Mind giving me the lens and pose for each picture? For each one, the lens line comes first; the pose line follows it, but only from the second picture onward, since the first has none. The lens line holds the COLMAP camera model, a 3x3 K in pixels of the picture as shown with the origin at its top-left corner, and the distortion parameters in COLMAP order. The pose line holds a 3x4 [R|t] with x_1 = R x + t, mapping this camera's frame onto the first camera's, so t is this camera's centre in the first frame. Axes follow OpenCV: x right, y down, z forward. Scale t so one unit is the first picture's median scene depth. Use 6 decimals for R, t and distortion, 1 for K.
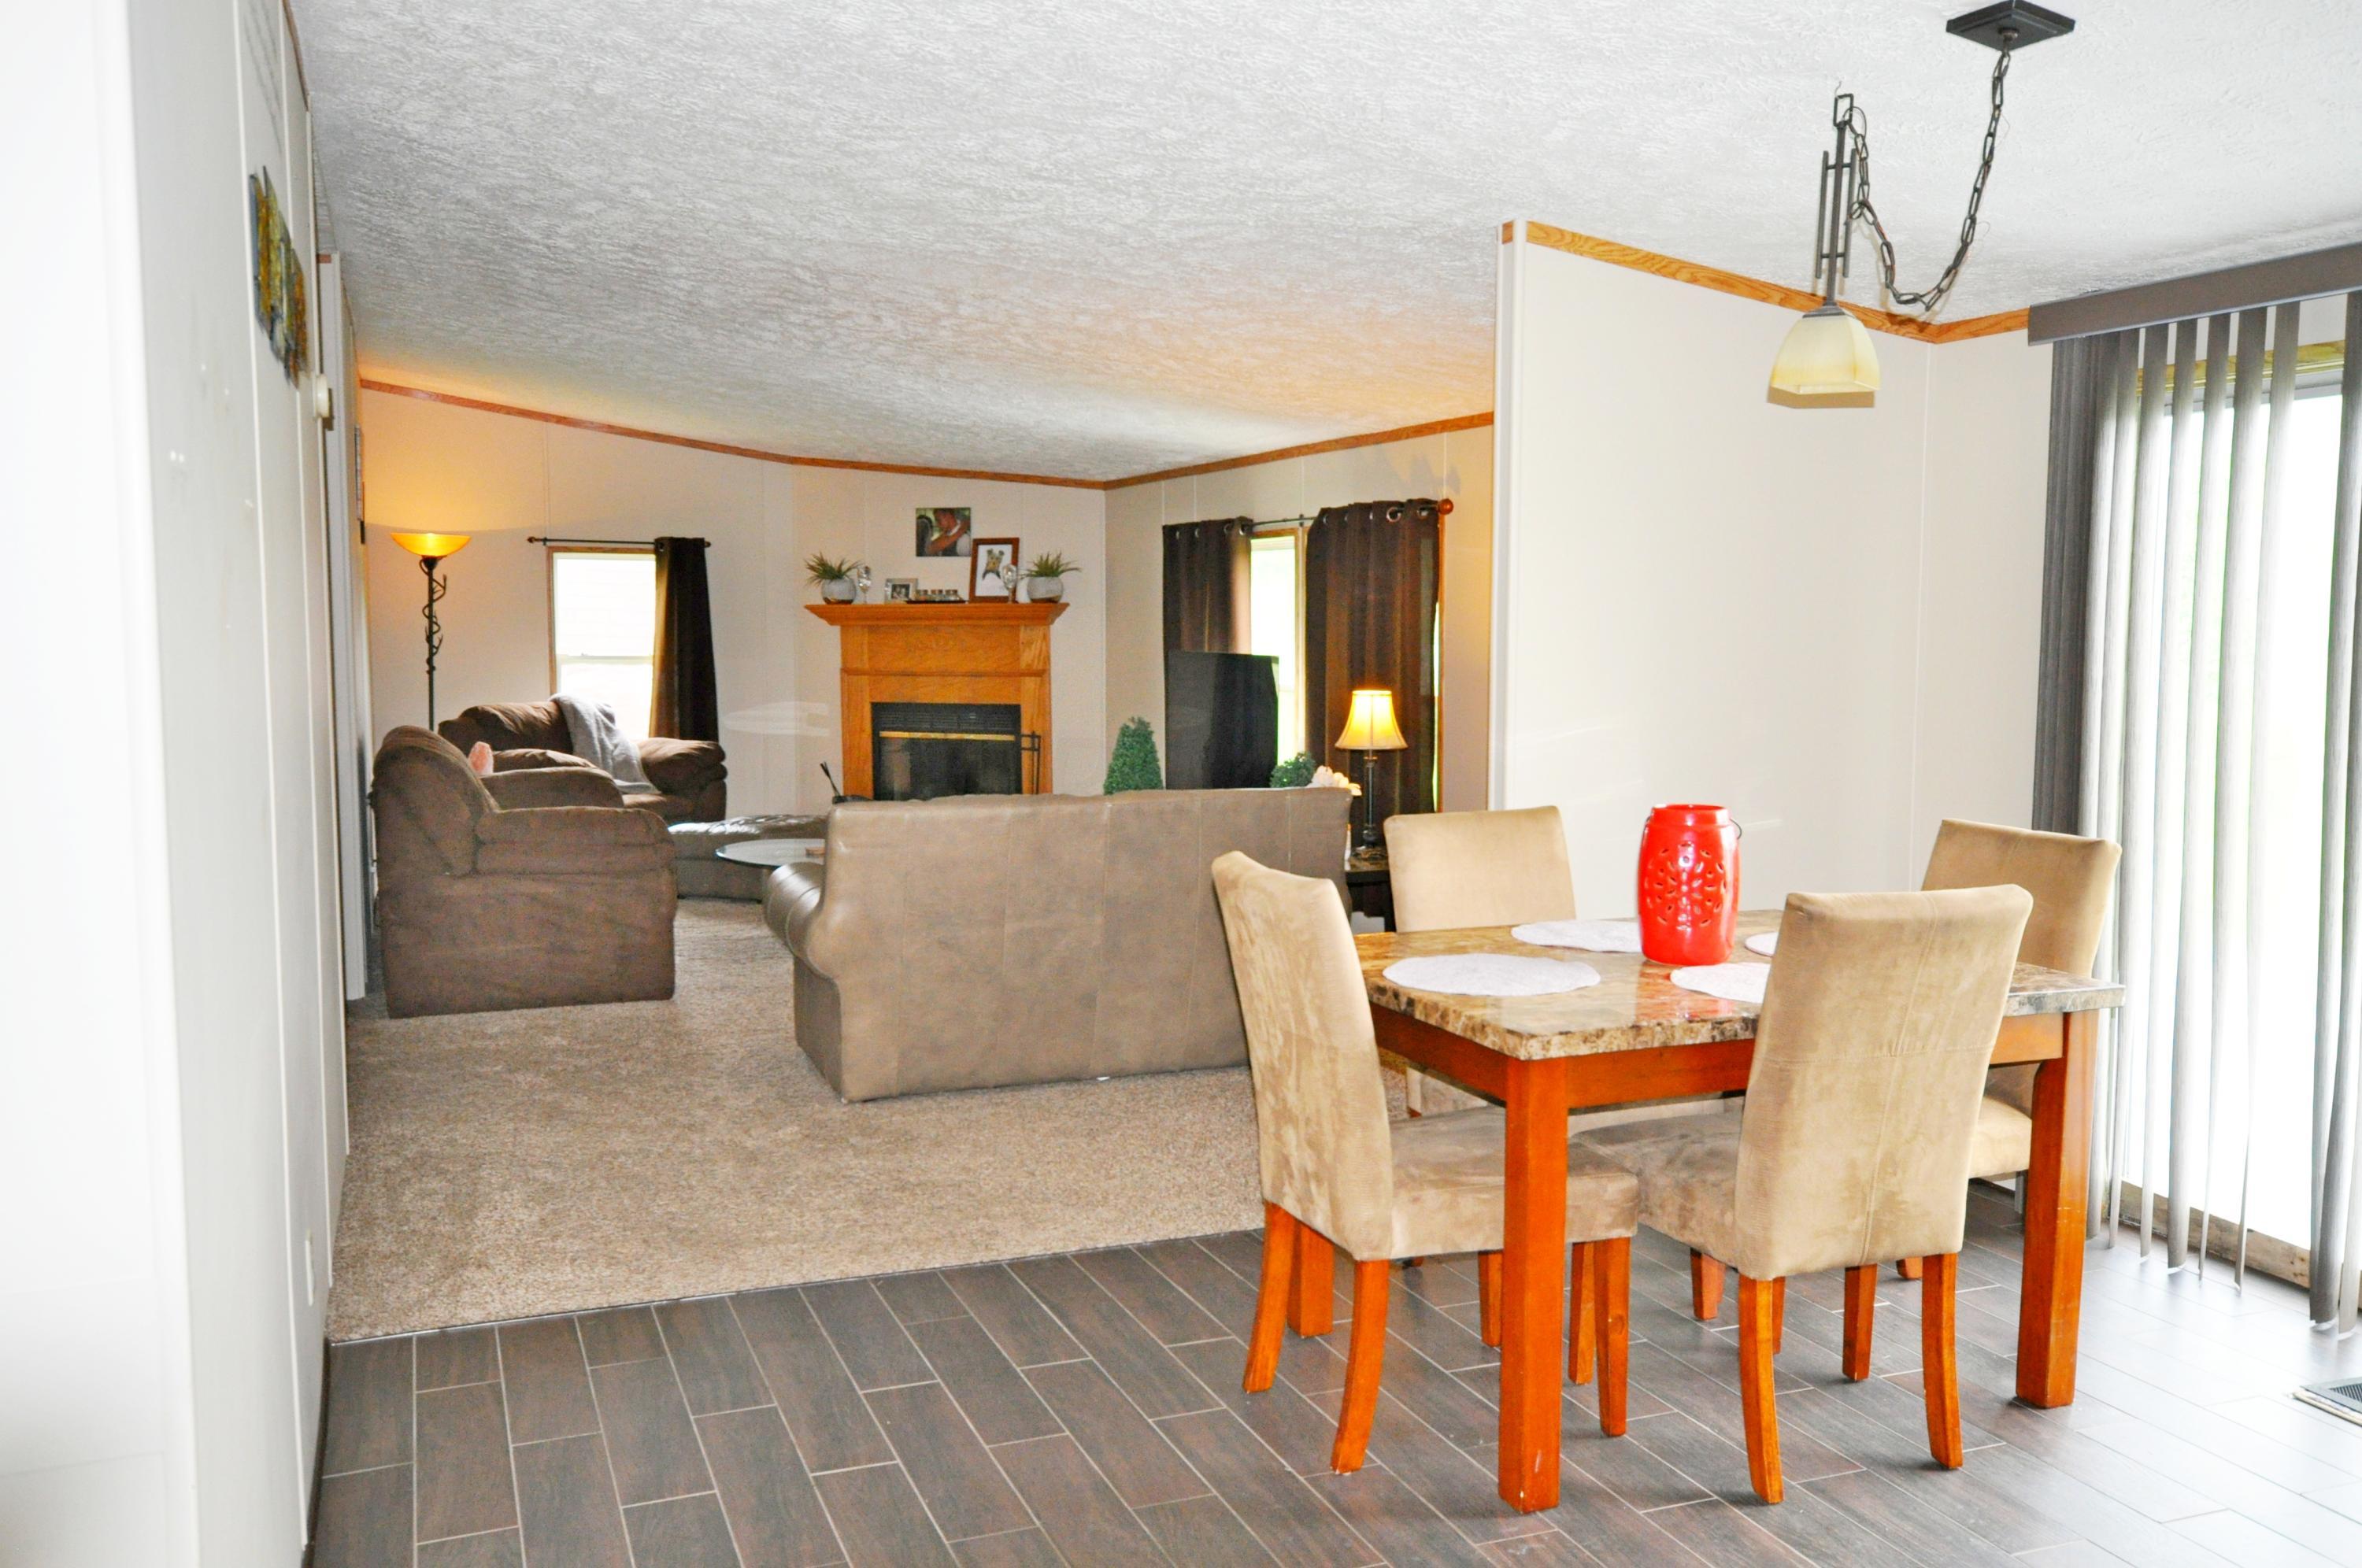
lens RADIAL K [[1928.8, 0, 1181.0], [0, 1928.8, 784.0], [0, 0, 1]] dist [-0.000021, 0.090301]
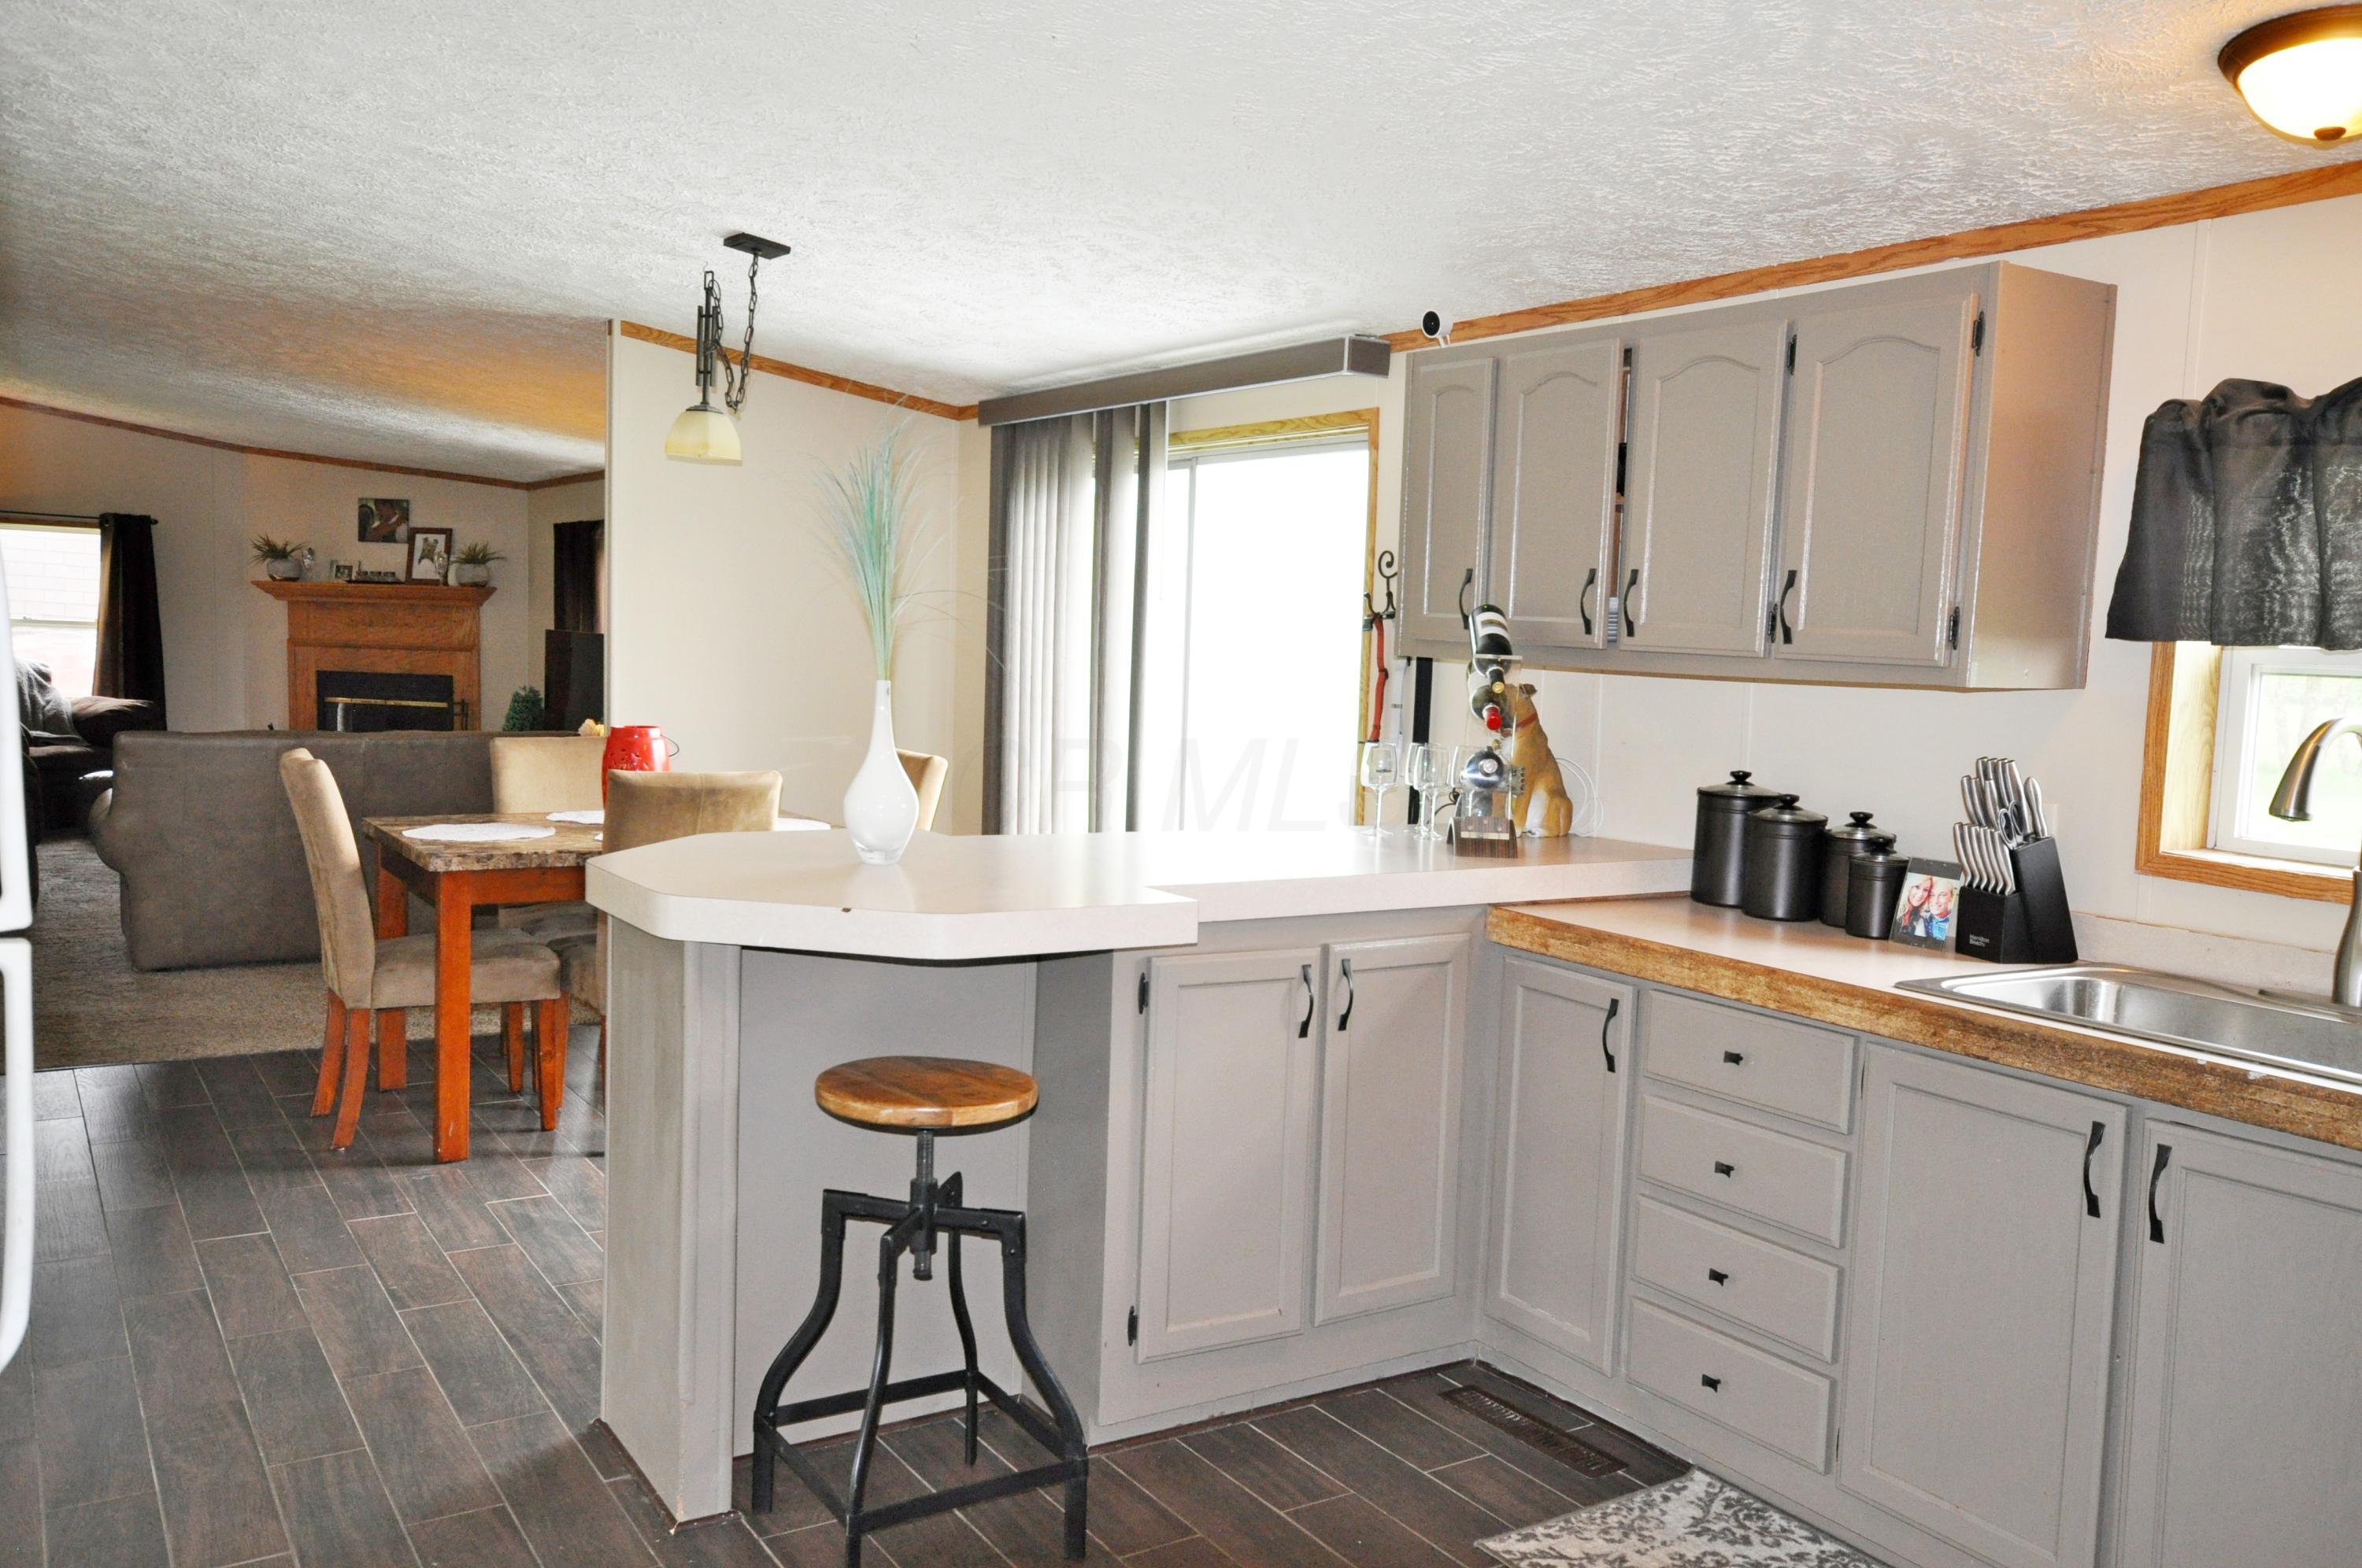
lens RADIAL K [[1902.5, 0, 1181.0], [0, 1902.5, 784.0], [0, 0, 1]] dist [0.000961, 0.108585]
pose [[0.983448, 0.016558, 0.180434, 0.137636], [-0.016523, 0.999862, -0.001700, 0.017400], [-0.180438, -0.001310, 0.983586, -0.181642]]
